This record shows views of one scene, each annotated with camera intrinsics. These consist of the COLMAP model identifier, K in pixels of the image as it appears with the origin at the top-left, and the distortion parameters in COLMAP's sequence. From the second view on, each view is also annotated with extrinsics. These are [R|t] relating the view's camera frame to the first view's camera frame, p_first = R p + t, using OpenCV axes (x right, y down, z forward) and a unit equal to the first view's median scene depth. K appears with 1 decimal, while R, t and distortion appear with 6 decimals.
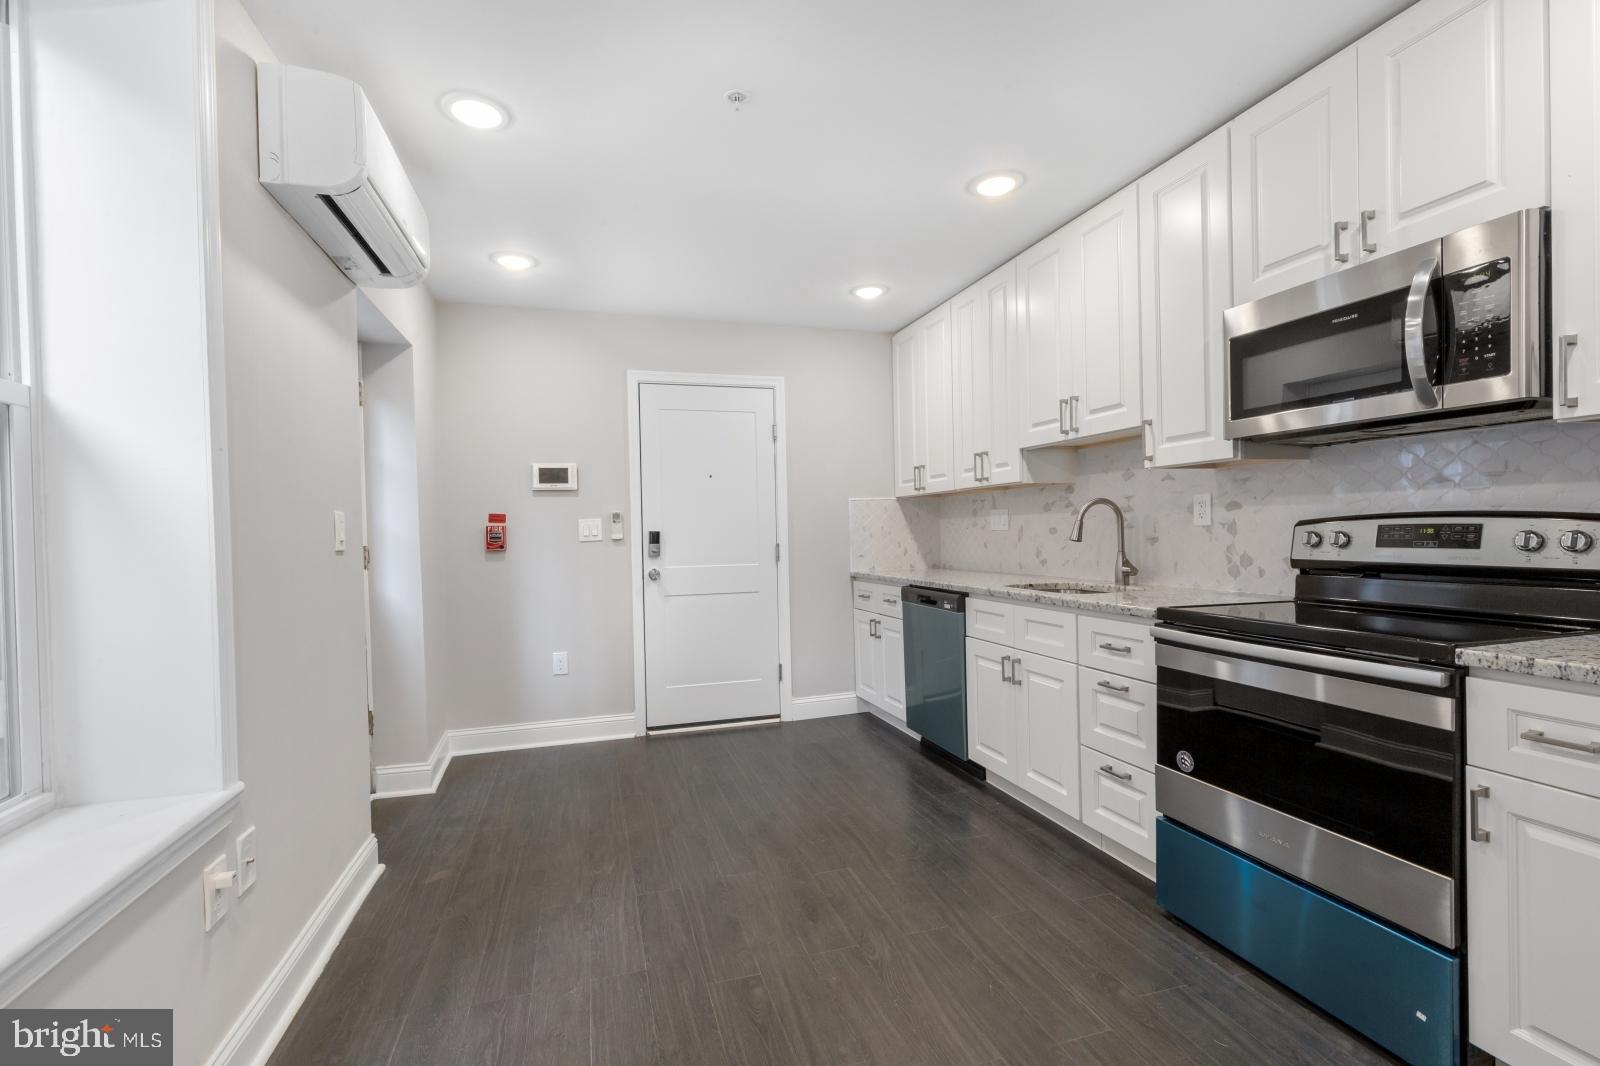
lens RADIAL K [[714.2, 0, 797.9], [0, 714.2, 538.1], [0, 0, 1]] dist [0.000622, -0.000664]
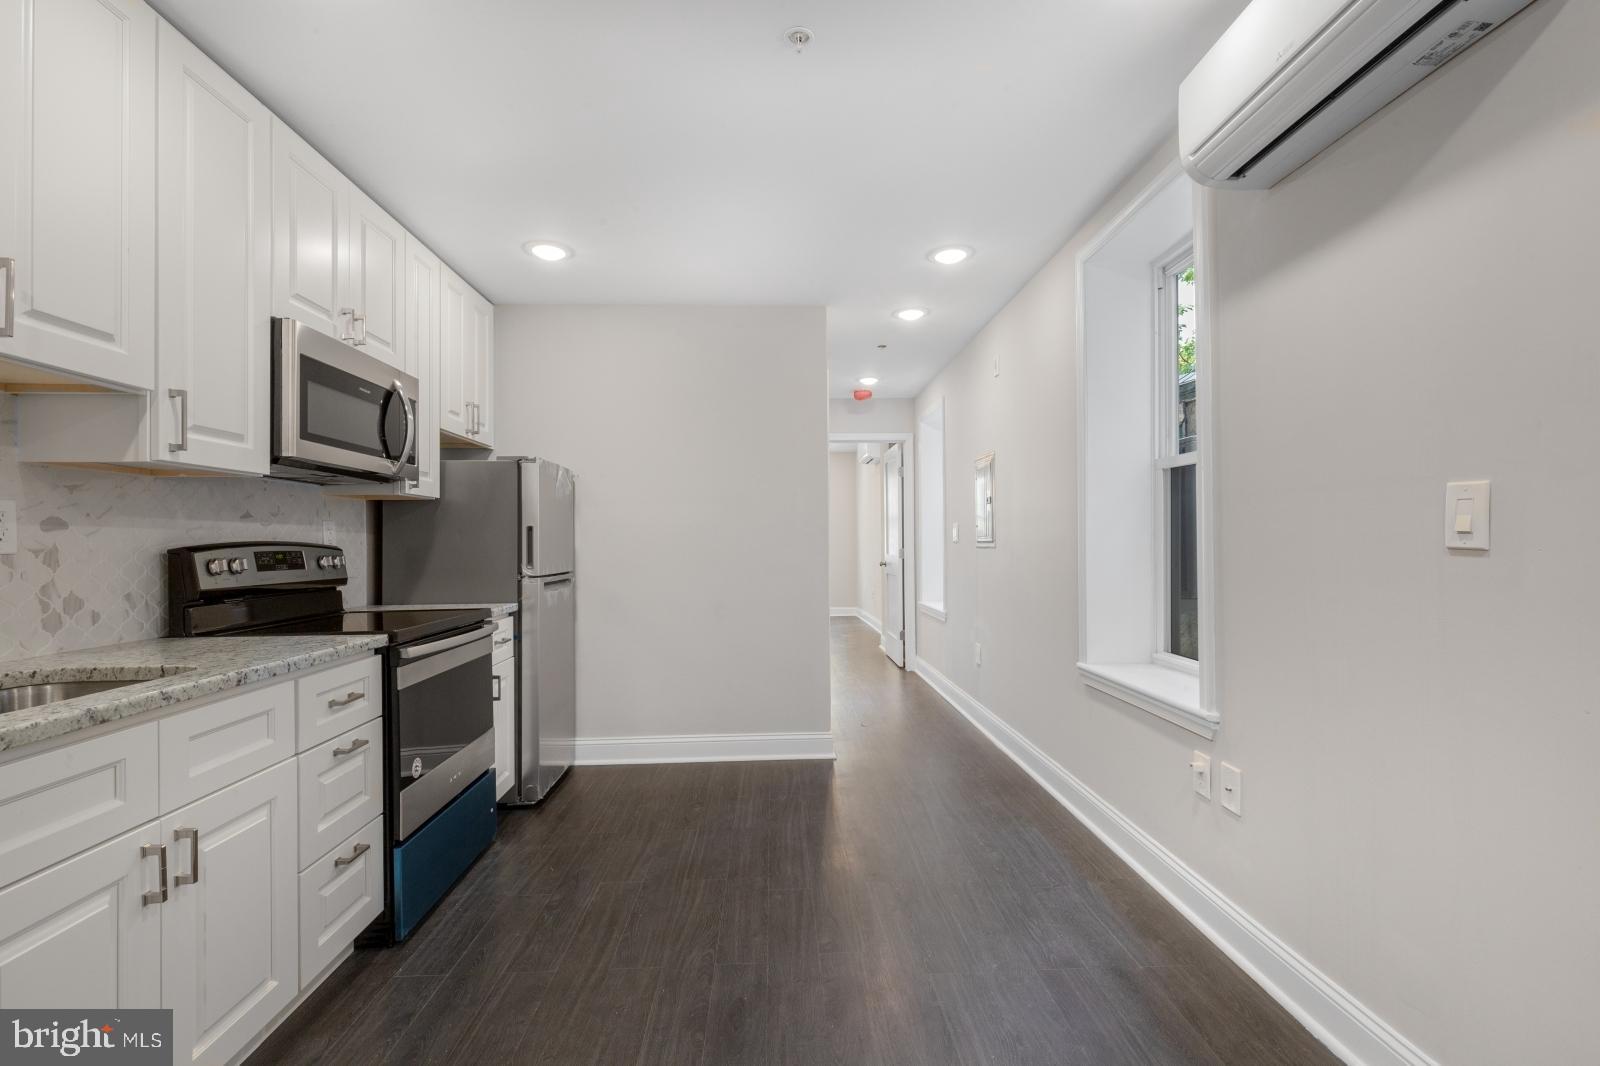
lens RADIAL K [[716.2, 0, 799.3], [0, 716.2, 536.6], [0, 0, 1]] dist [-0.000156, -0.000605]
pose [[-0.967662, 0.034178, 0.249924, -0.181044], [0.034652, 0.999396, -0.002505, -0.006180], [-0.249859, 0.006236, -0.968262, 1.183303]]
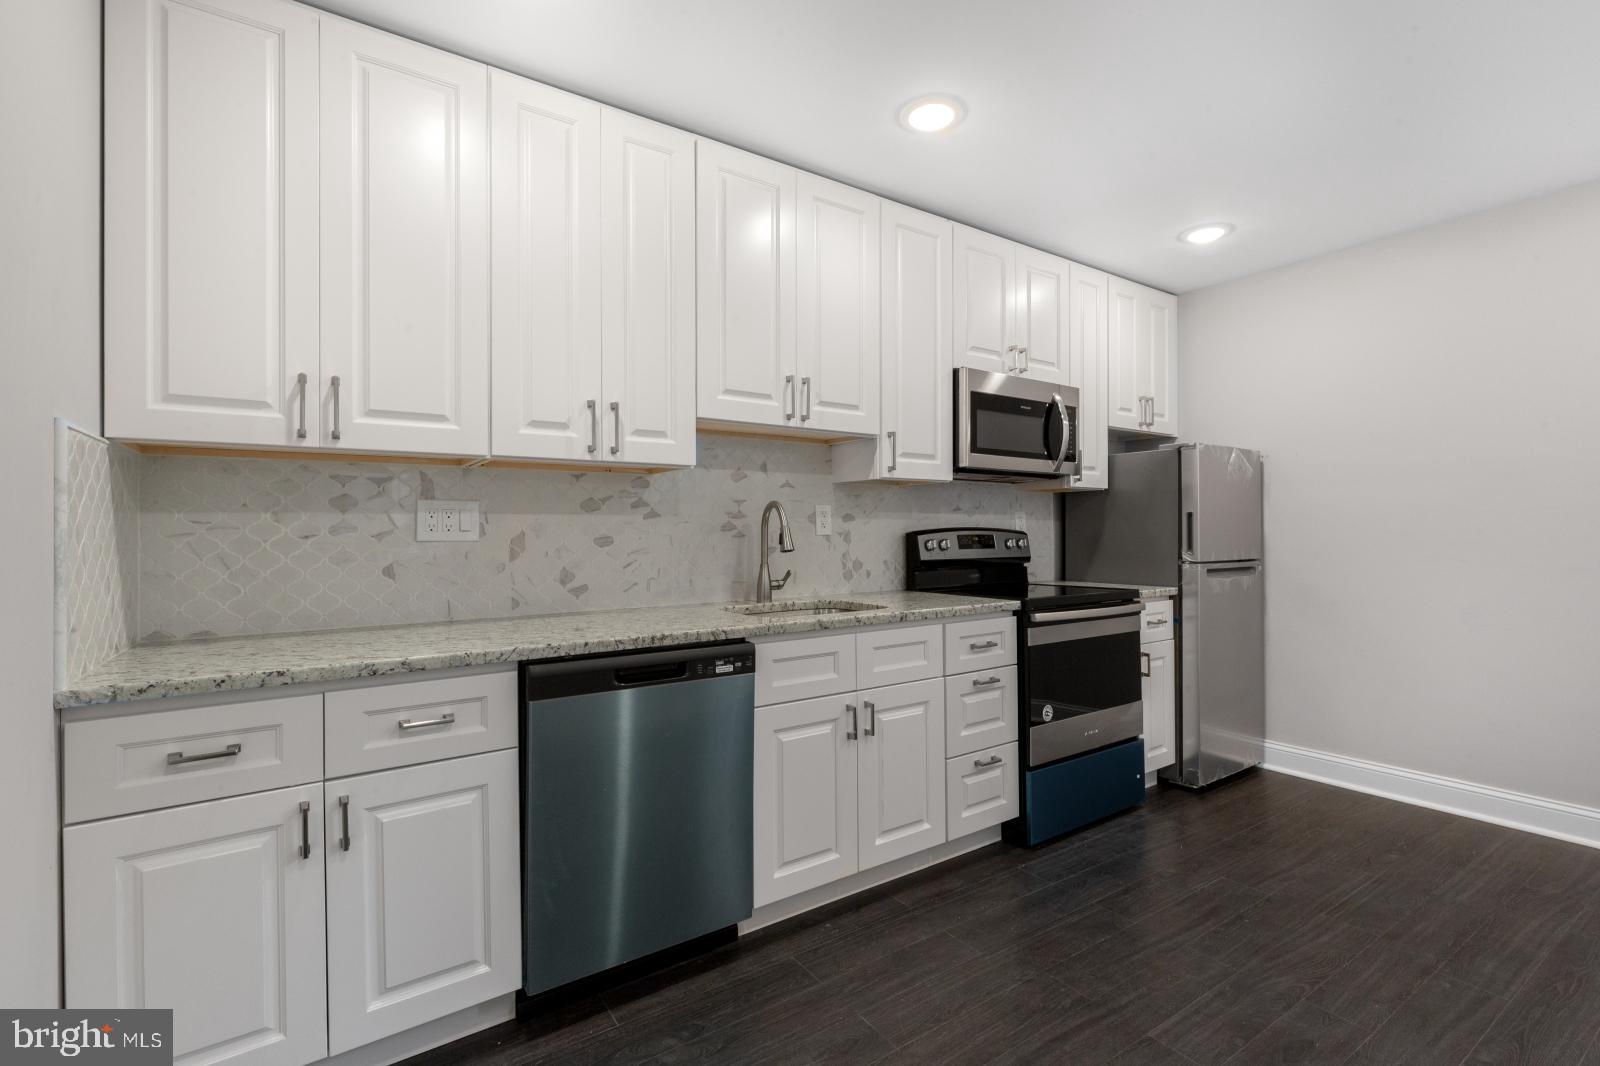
lens RADIAL K [[723.4, 0, 792.5], [0, 723.4, 525.6], [0, 0, 1]] dist [0.001310, -0.000594]
pose [[-0.289678, 0.033343, 0.956543, -0.374339], [0.022856, 0.999349, -0.027913, -0.001954], [-0.956851, 0.013777, -0.290251, 1.142171]]
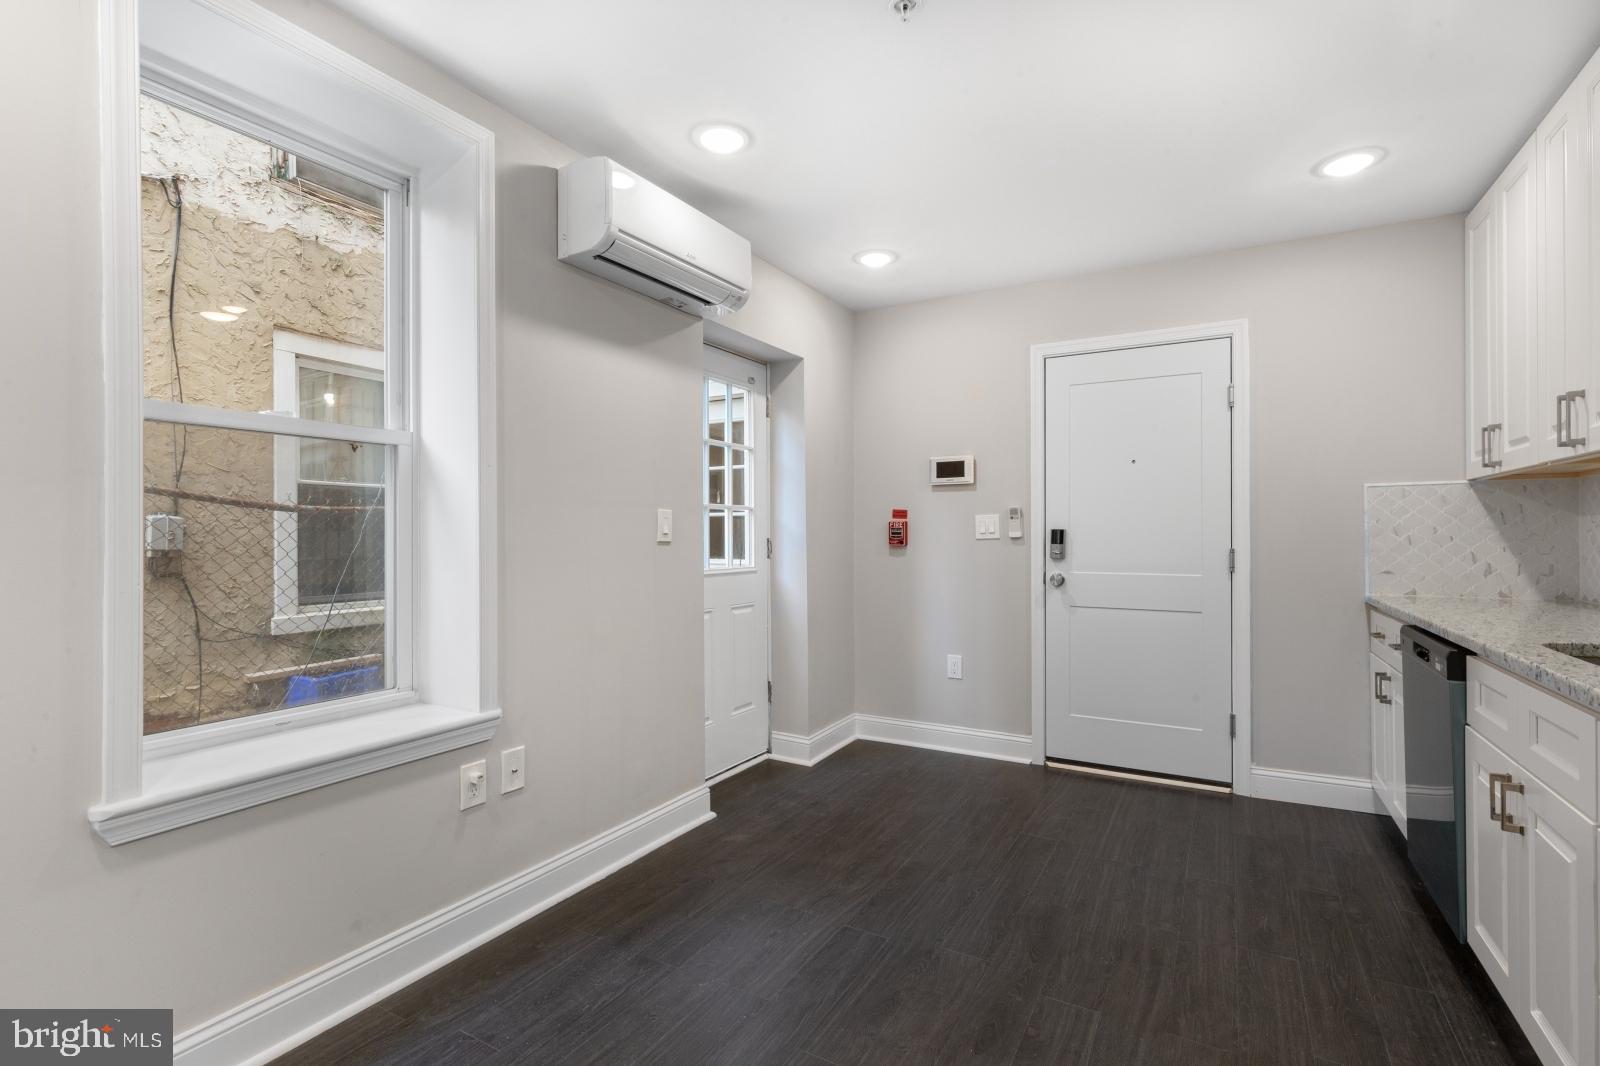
lens RADIAL K [[741.5, 0, 793.7], [0, 741.5, 532.6], [0, 0, 1]] dist [-0.000002, -0.000426]
pose [[0.683178, 0.019096, -0.730002, 0.295846], [-0.019815, 0.999775, 0.007609, -0.007888], [0.729983, 0.009267, 0.683402, 0.209996]]
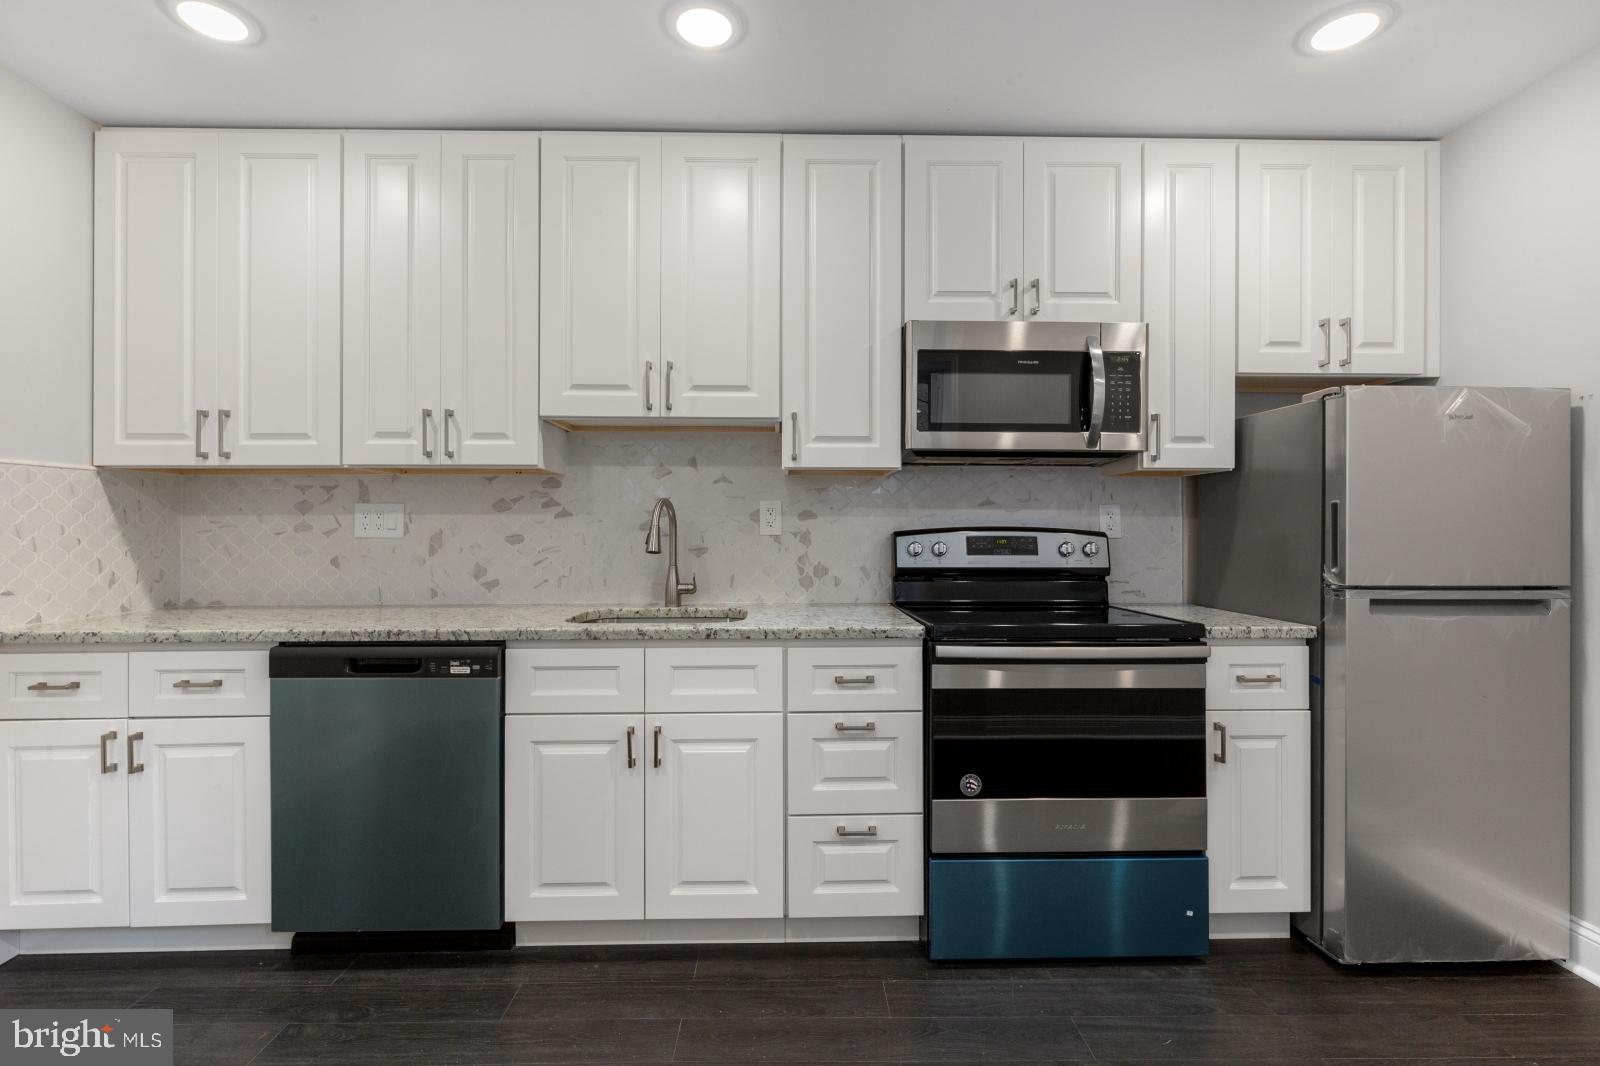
lens RADIAL K [[723.4, 0, 792.5], [0, 723.4, 525.6], [0, 0, 1]] dist [0.001310, -0.000594]
pose [[0.277180, 0.027509, 0.960424, -0.280457], [0.004447, 0.999543, -0.029913, -0.001044], [-0.960808, 0.012563, 0.276931, 0.599465]]
